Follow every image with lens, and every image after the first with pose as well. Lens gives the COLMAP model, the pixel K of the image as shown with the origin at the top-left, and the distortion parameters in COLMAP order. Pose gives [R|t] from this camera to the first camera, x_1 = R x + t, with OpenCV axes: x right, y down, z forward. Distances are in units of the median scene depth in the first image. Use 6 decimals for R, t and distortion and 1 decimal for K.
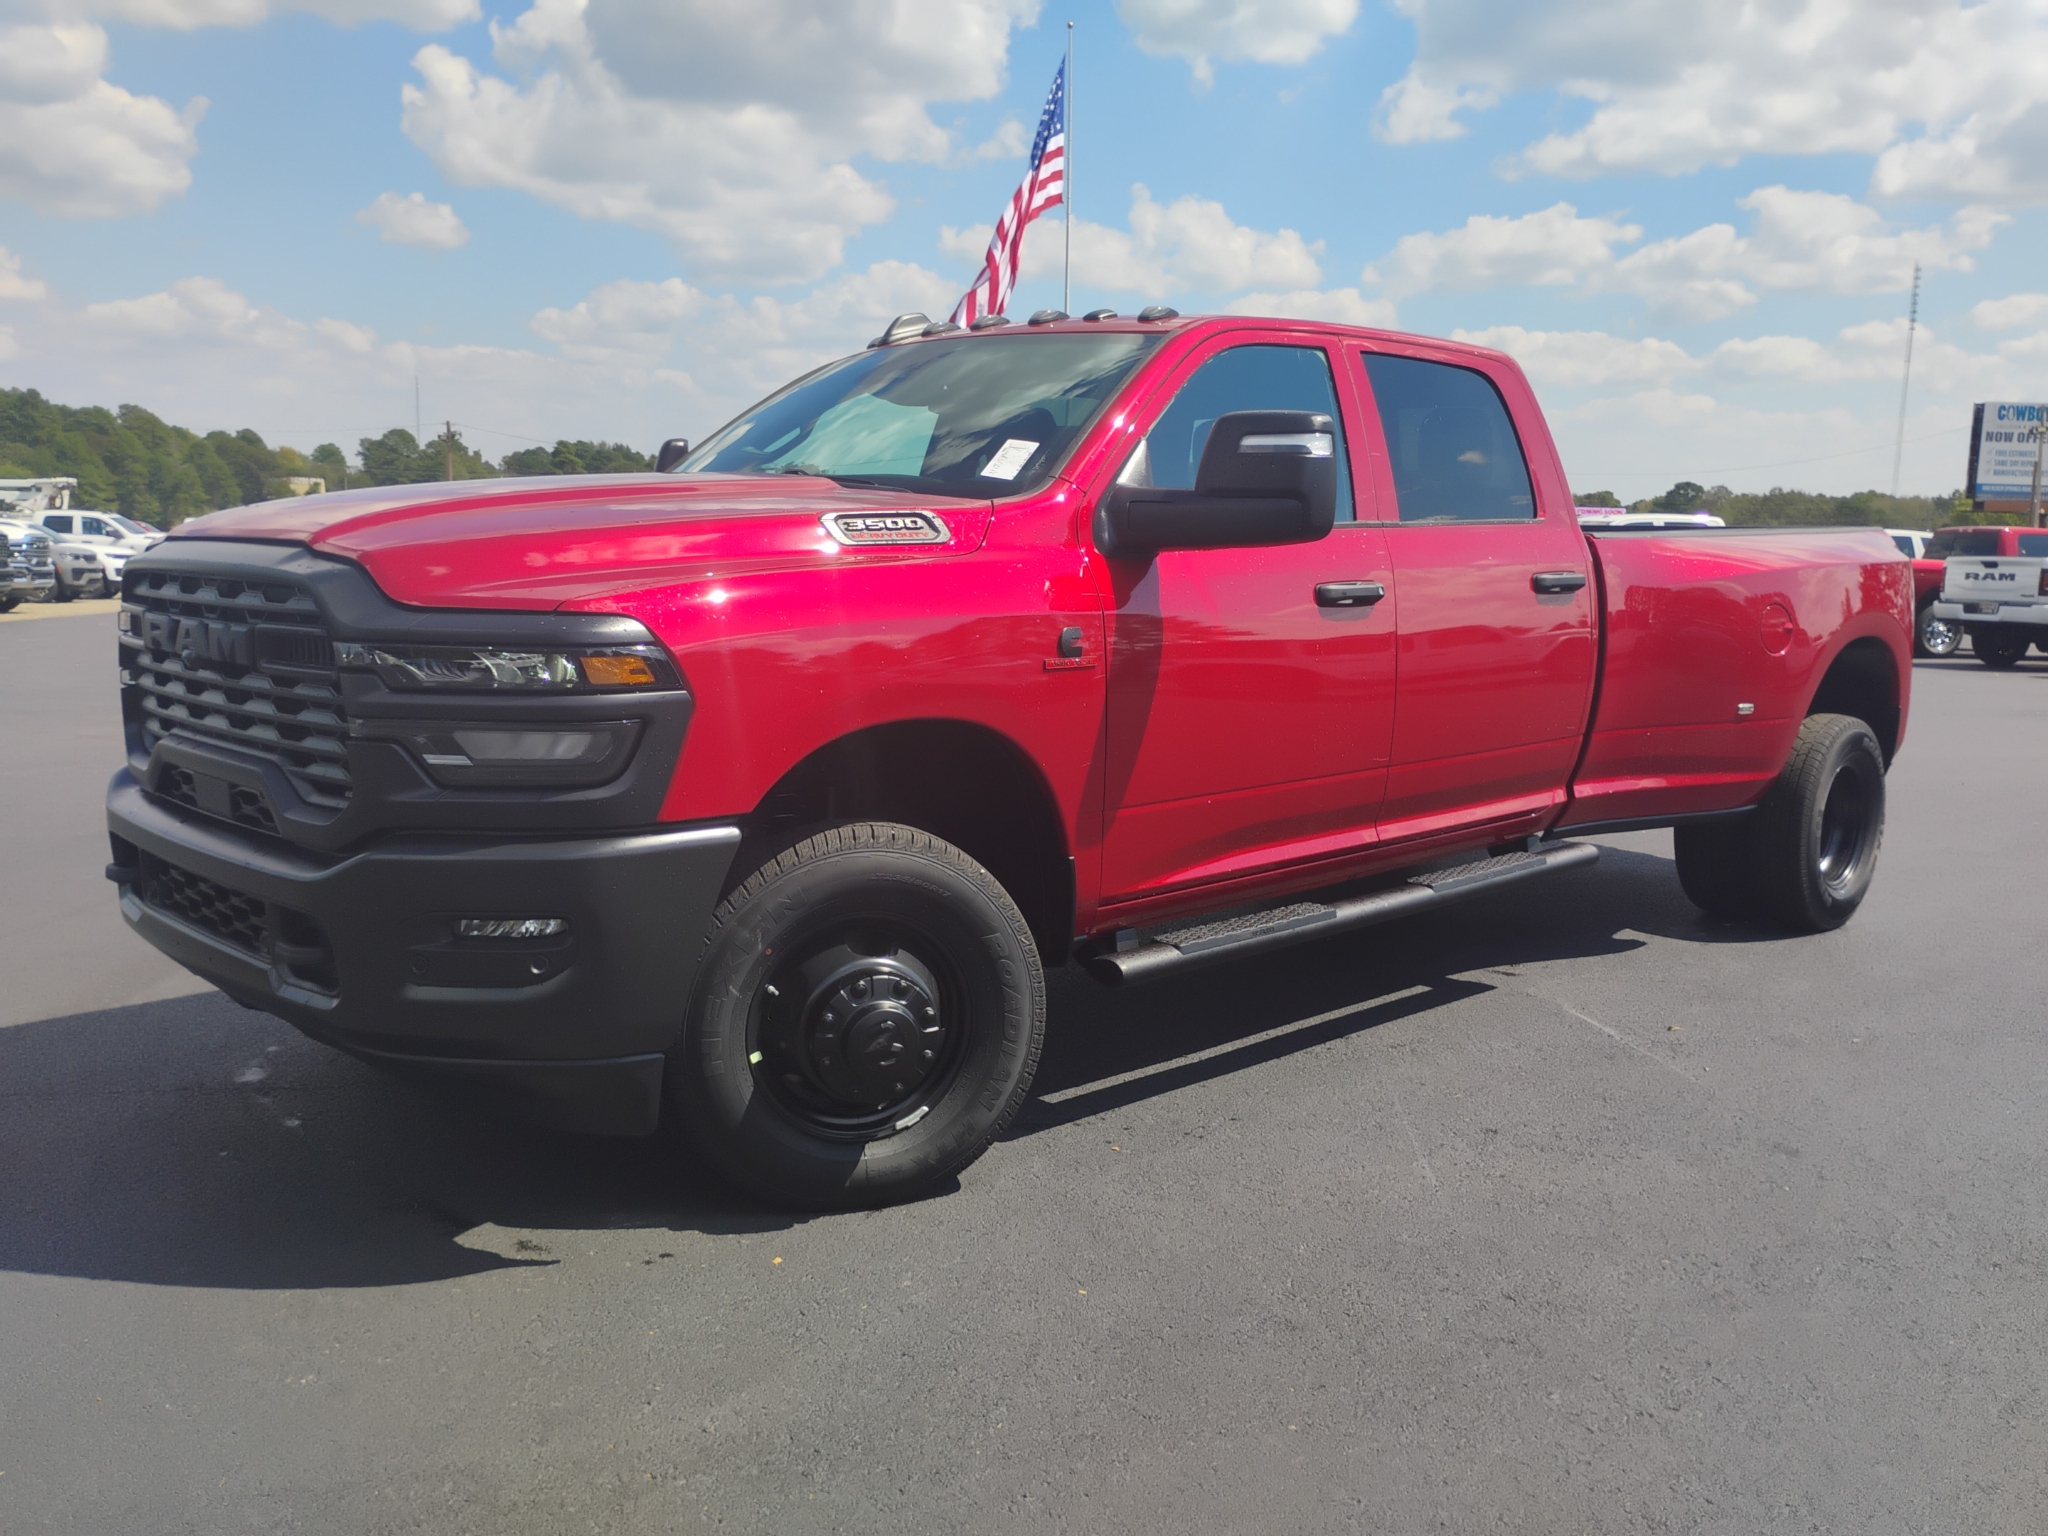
lens RADIAL K [[1669.3, 0, 1024.0], [0, 1669.3, 768.0], [0, 0, 1]] dist [0.014449, -0.026725]
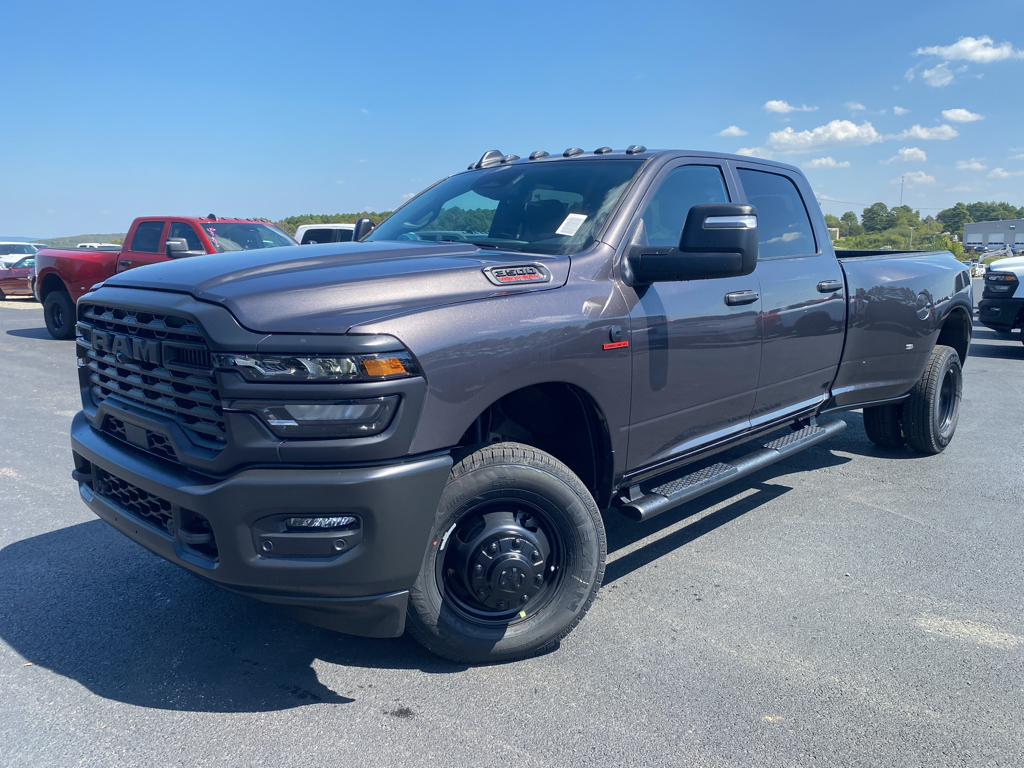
lens RADIAL K [[802.5, 0, 534.0], [0, 802.5, 373.5], [0, 0, 1]] dist [0.002699, -0.007146]
pose [[0.999350, -0.019211, 0.030507, -0.091174], [0.019000, 0.999794, 0.007187, -0.043139], [-0.030638, -0.006603, 0.999509, 0.148356]]
